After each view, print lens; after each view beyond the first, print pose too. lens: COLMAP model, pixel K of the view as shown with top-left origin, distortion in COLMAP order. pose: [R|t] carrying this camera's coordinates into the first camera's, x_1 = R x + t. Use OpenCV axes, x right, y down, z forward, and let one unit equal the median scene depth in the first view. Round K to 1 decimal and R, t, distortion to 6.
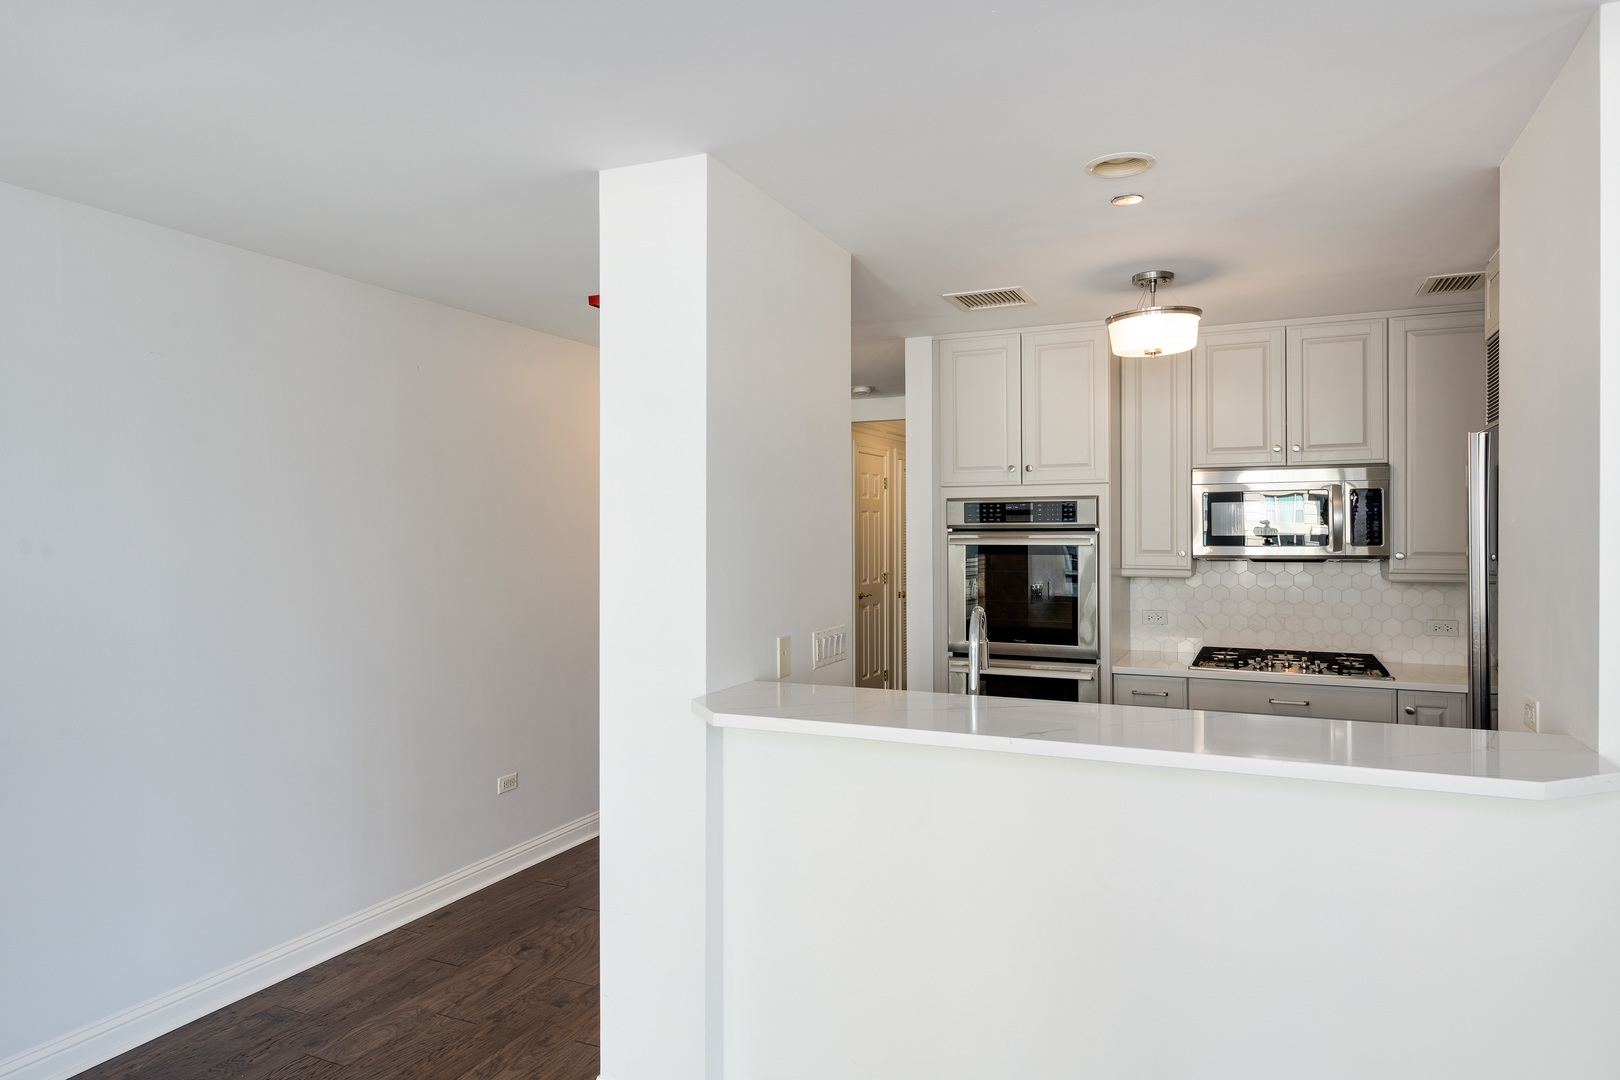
lens RADIAL K [[991.5, 0, 810.0], [0, 991.5, 540.0], [0, 0, 1]] dist [0.003543, 0.000742]
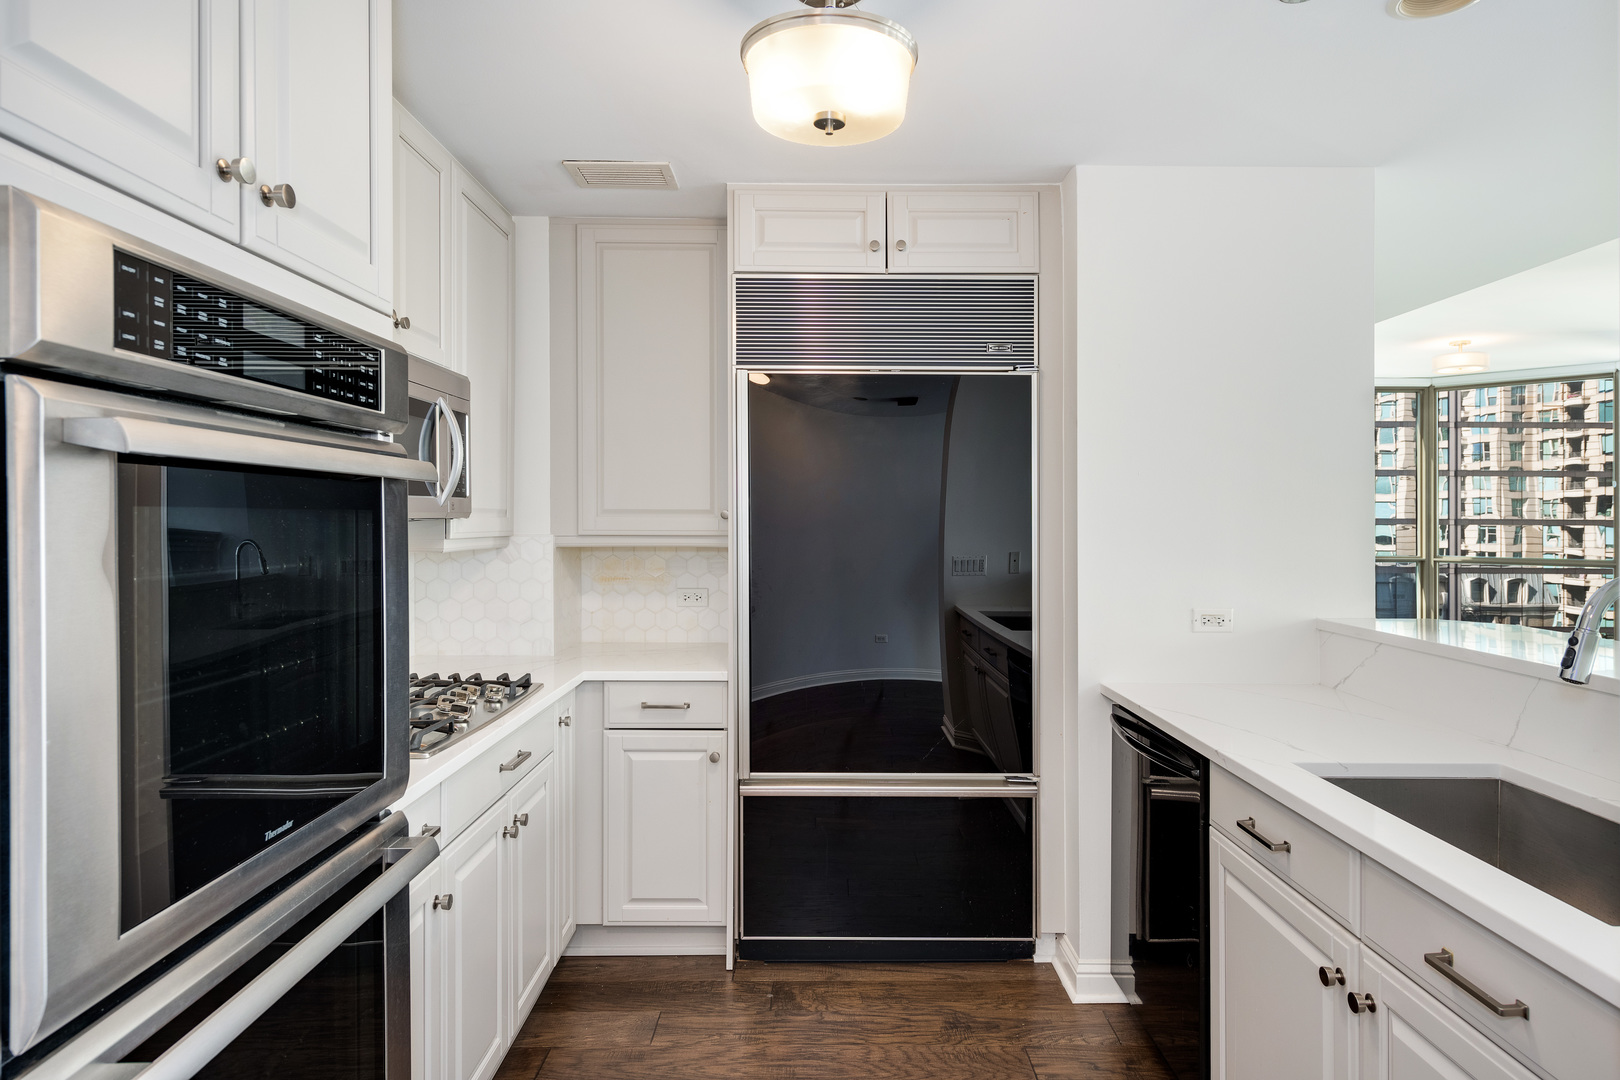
lens RADIAL K [[894.7, 0, 812.8], [0, 894.7, 527.5], [0, 0, 1]] dist [0.004711, 0.000263]
pose [[-0.403307, -0.008965, 0.915021, -0.070263], [0.002244, 0.999939, 0.010786, 0.018210], [-0.915062, 0.006403, -0.403262, 0.971025]]
